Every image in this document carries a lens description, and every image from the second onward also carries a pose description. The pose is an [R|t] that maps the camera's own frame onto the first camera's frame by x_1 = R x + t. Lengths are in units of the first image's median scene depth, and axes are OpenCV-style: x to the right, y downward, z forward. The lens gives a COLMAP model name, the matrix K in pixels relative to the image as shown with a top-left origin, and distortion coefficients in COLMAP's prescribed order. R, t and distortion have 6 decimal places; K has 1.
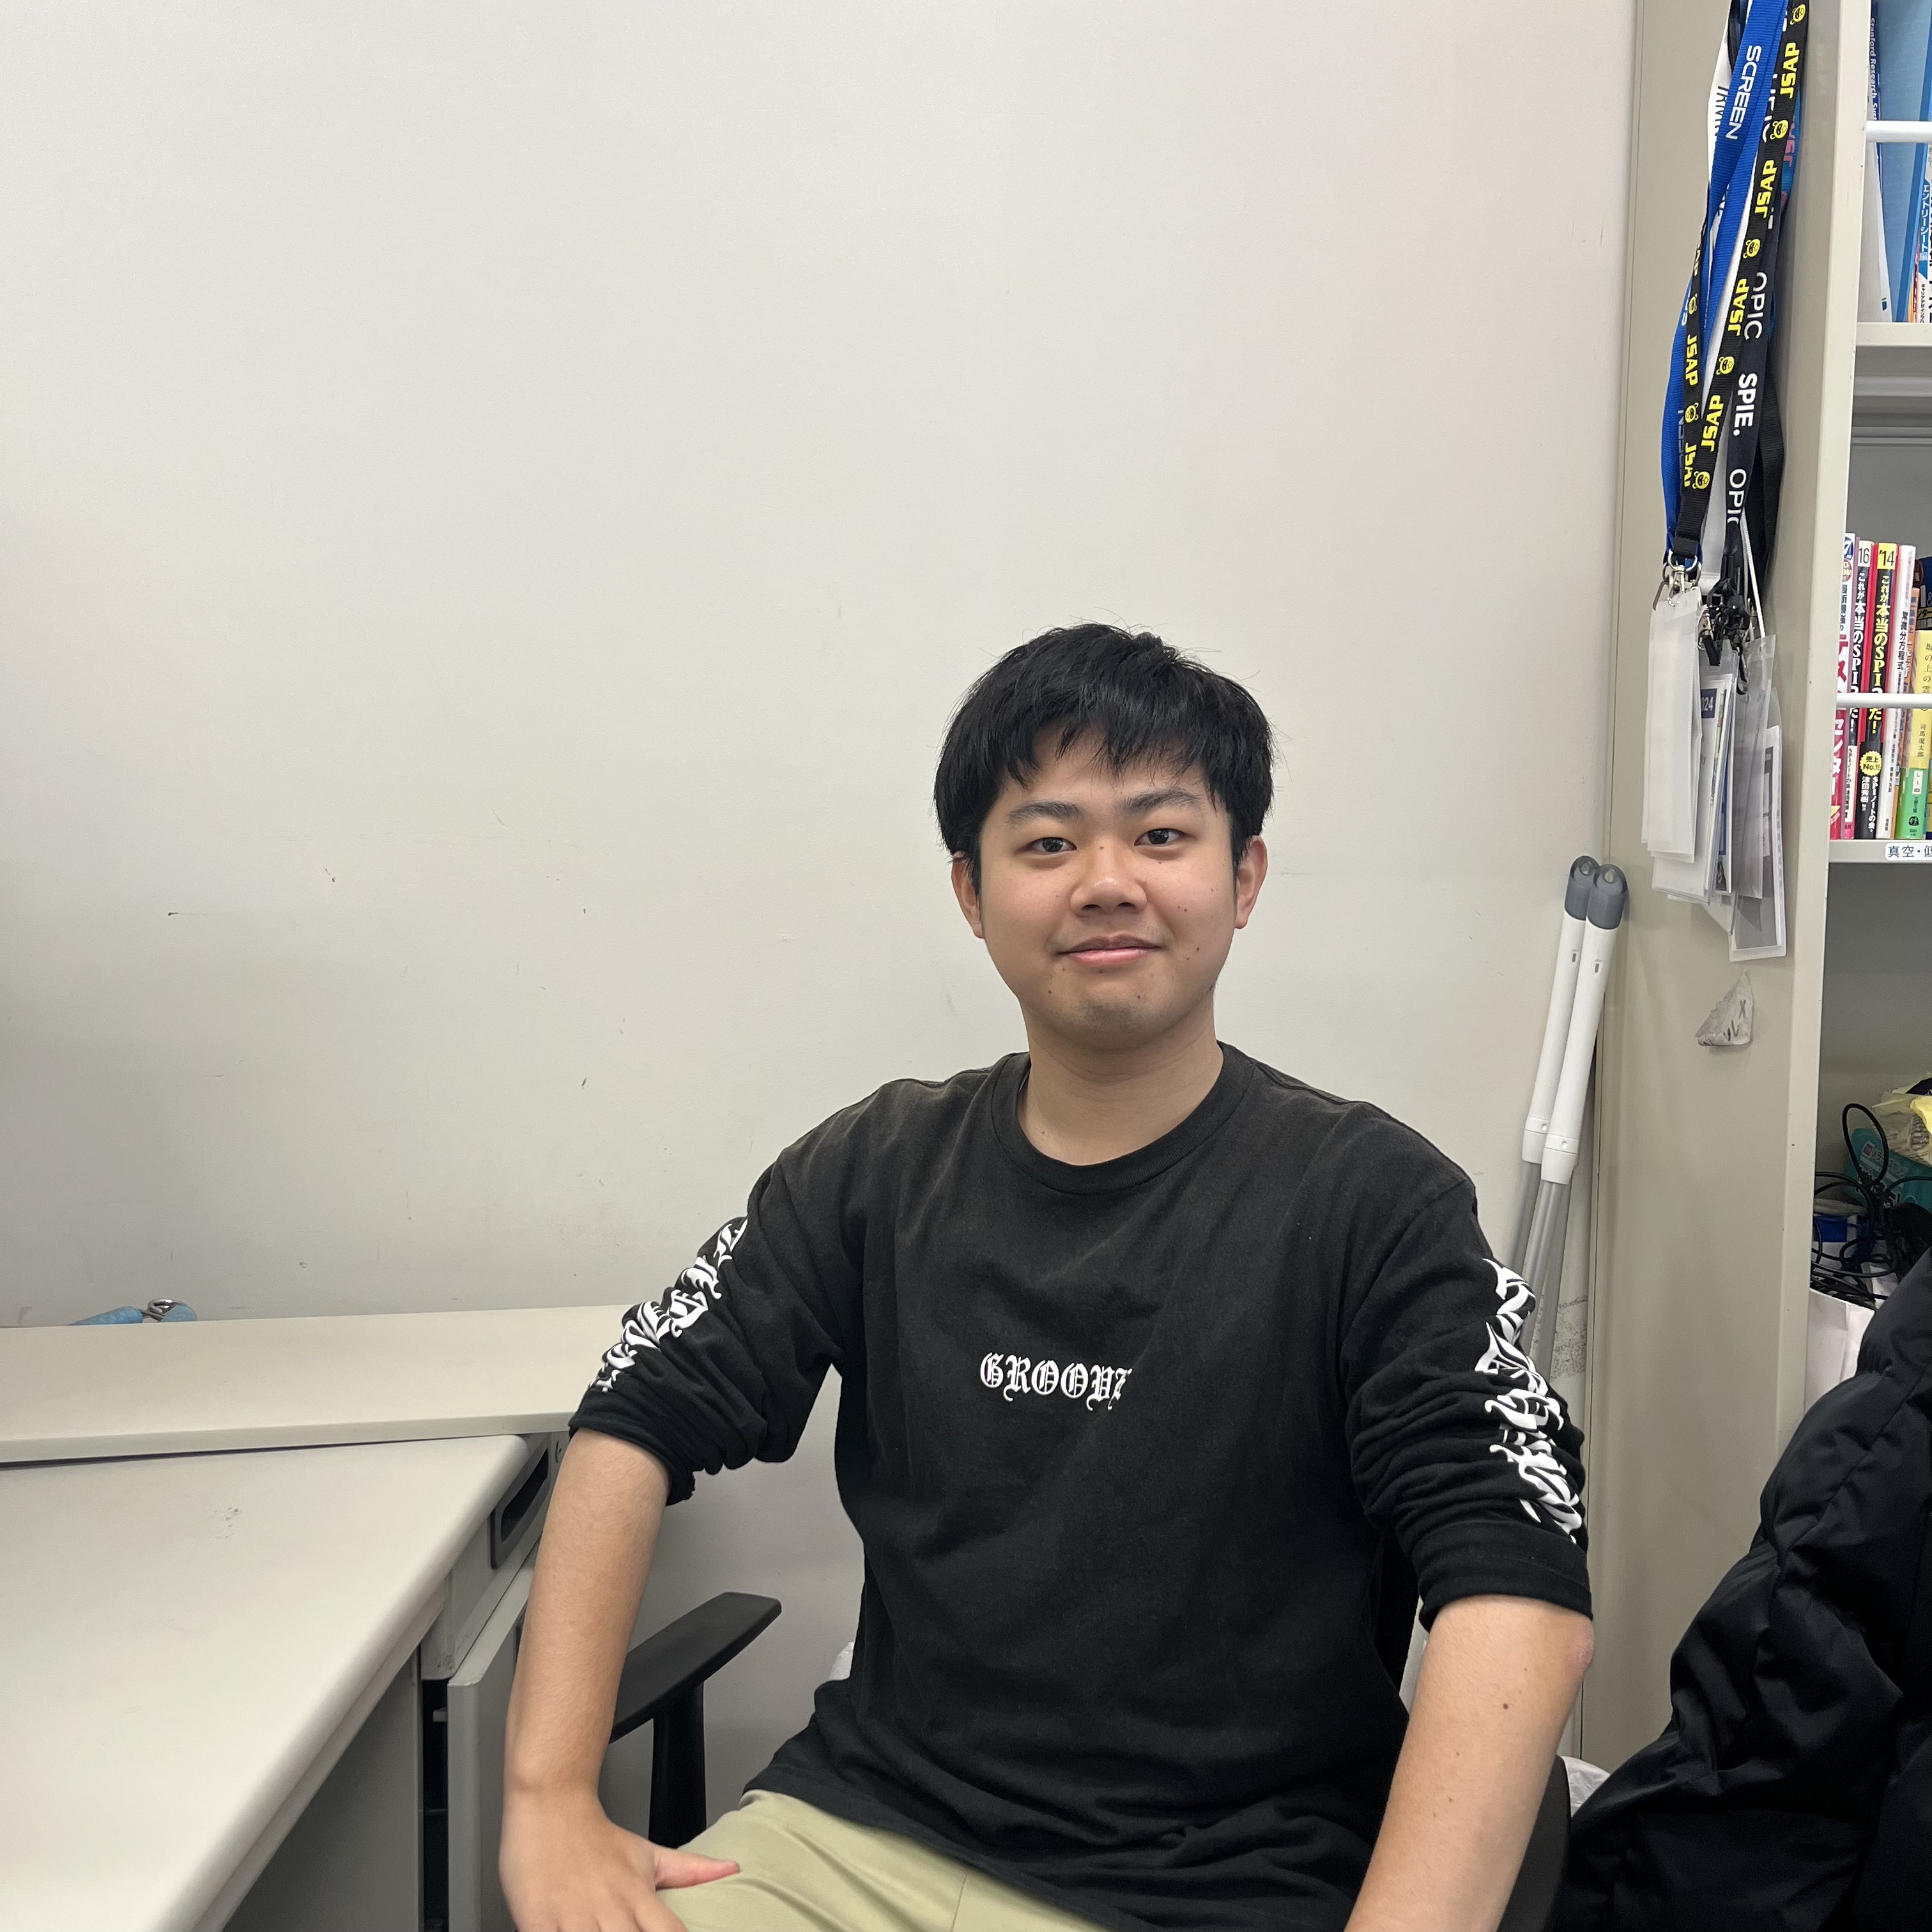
lens RADIAL K [[2131.9, 0, 977.6], [0, 2131.9, 972.6], [0, 0, 1]] dist [0.047764, -0.060177]
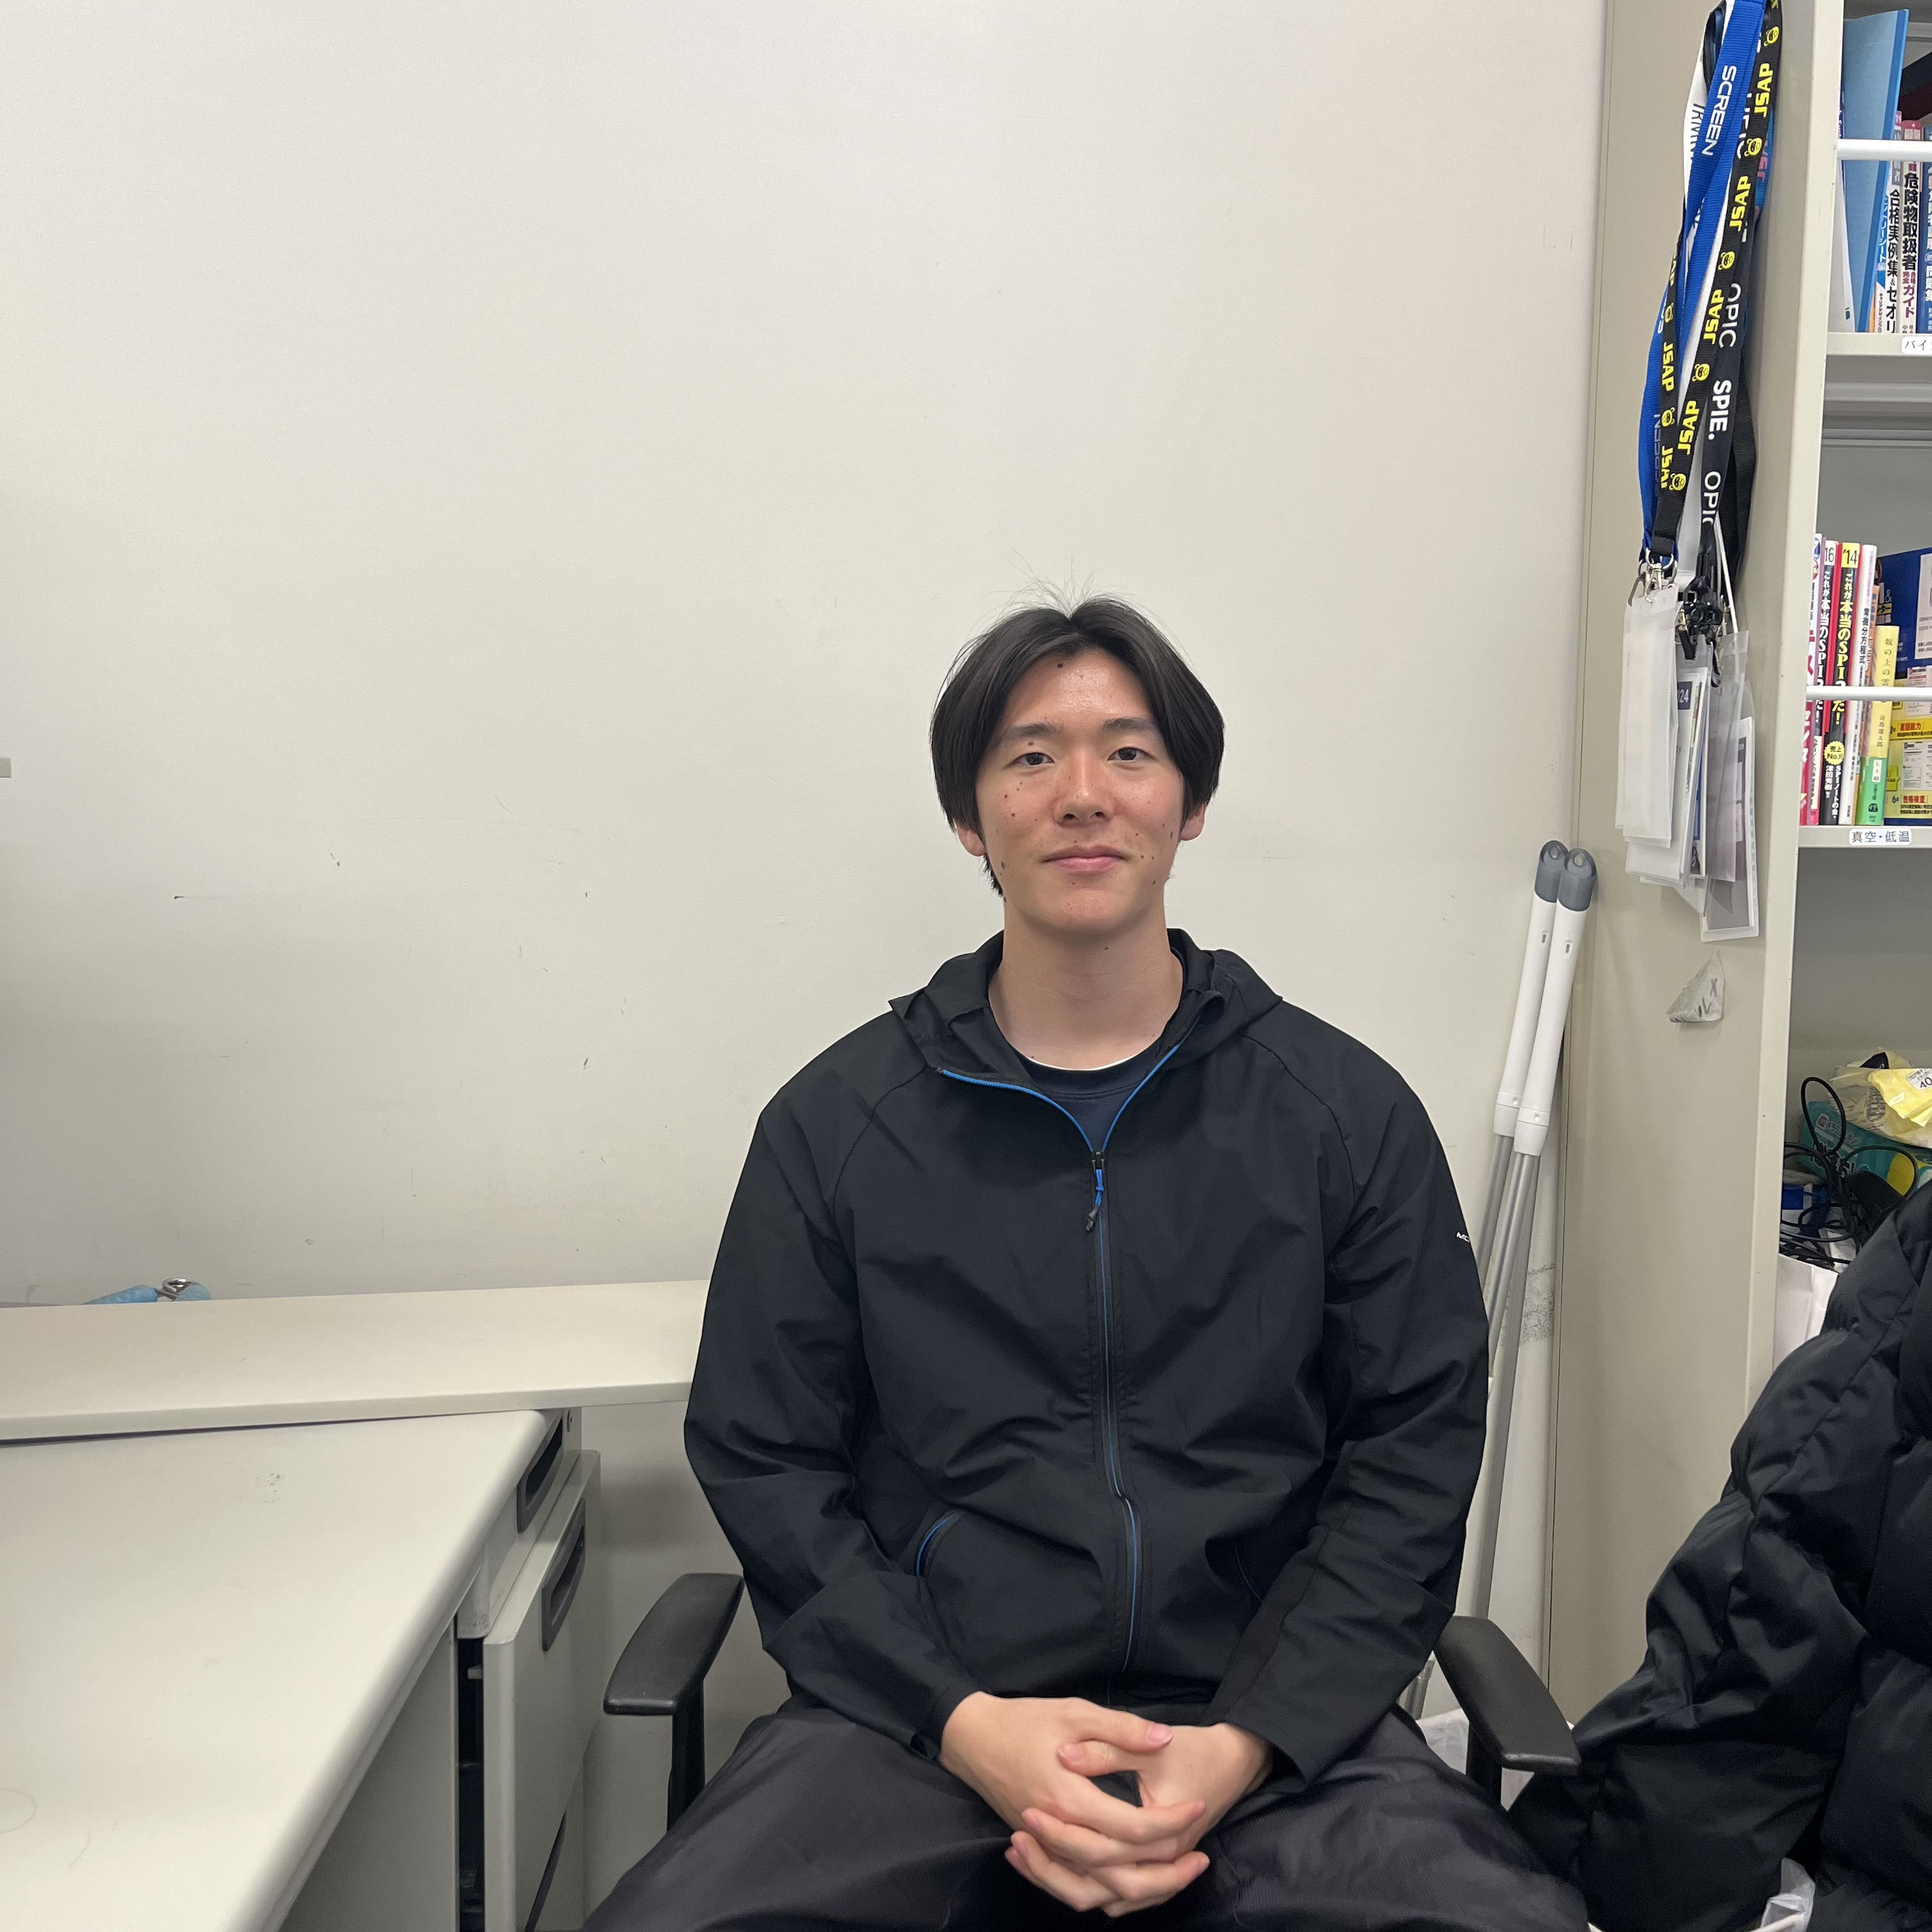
lens RADIAL K [[2151.6, 0, 963.4], [0, 2151.6, 979.5], [0, 0, 1]] dist [0.035815, -0.028804]
pose [[0.999290, -0.002448, 0.037589, -0.051161], [0.002019, 0.999933, 0.011442, 0.000475], [-0.037614, -0.011358, 0.999228, -0.044144]]
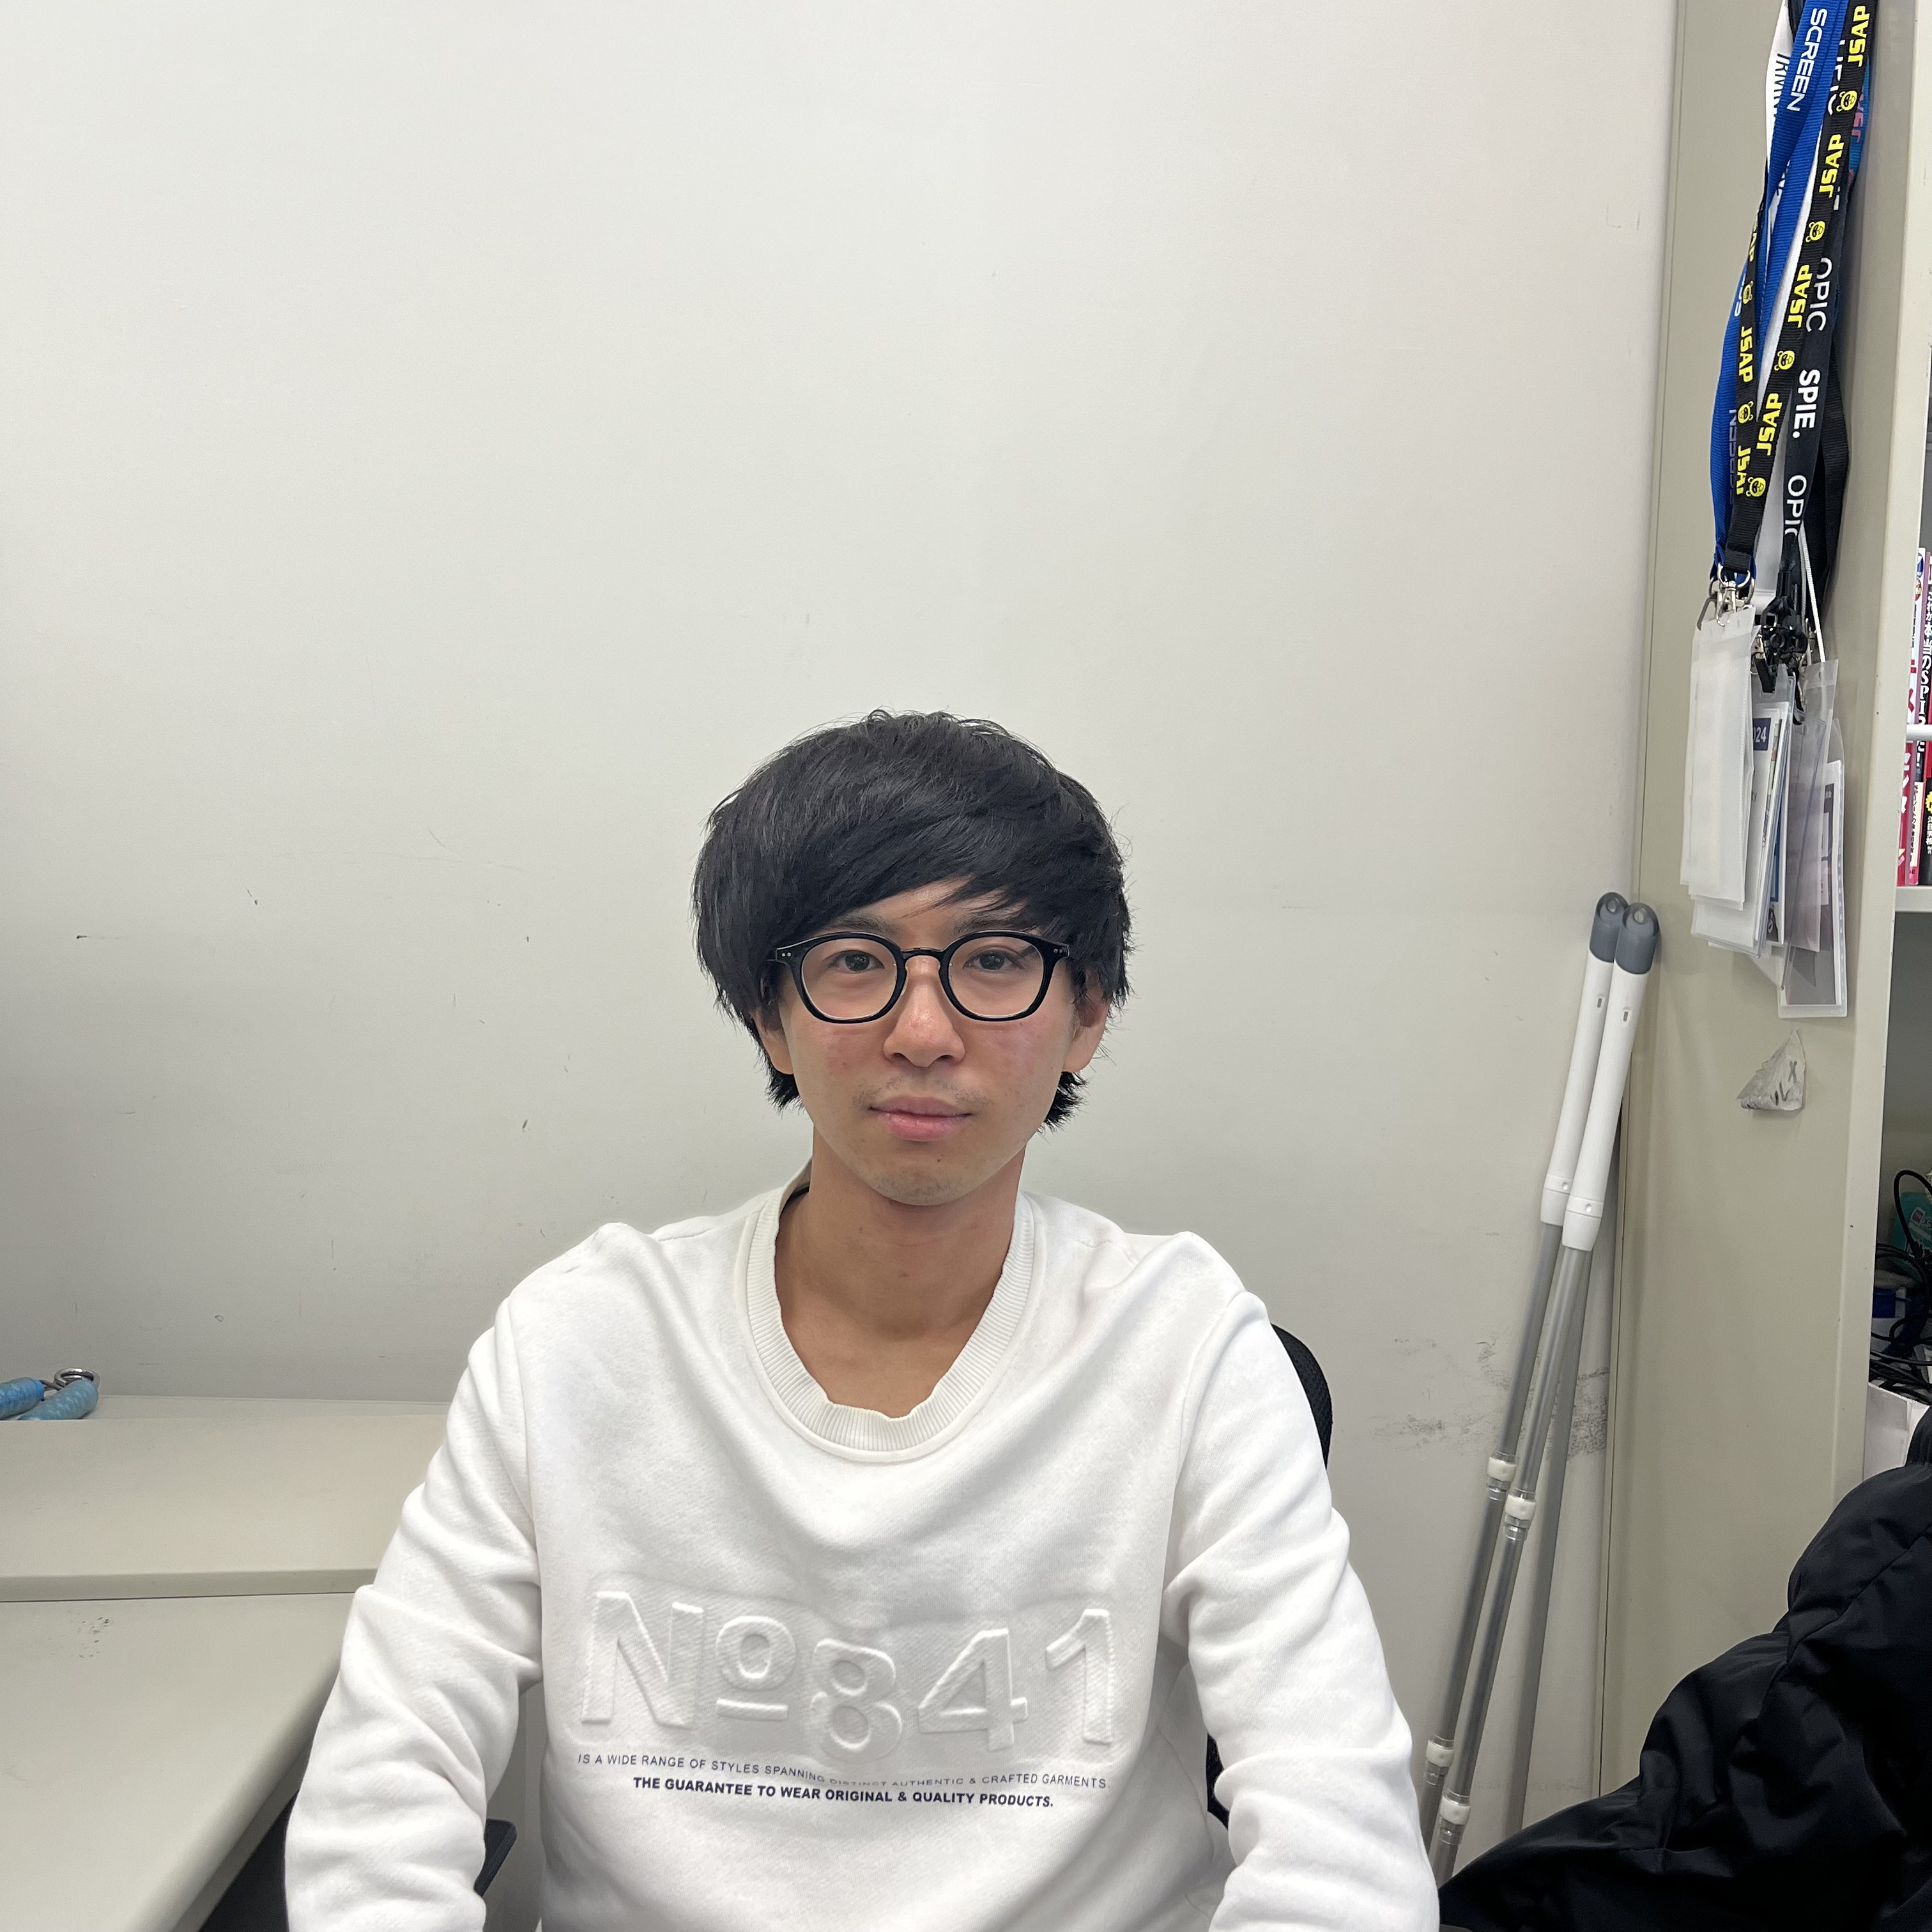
lens RADIAL K [[2083.1, 0, 961.6], [0, 2083.1, 961.7], [0, 0, 1]] dist [0.073752, -0.130681]
pose [[0.999898, 0.012413, -0.007064, 0.011561], [-0.012420, 0.999922, -0.000916, -0.024672], [0.007052, 0.001004, 0.999975, 0.112236]]
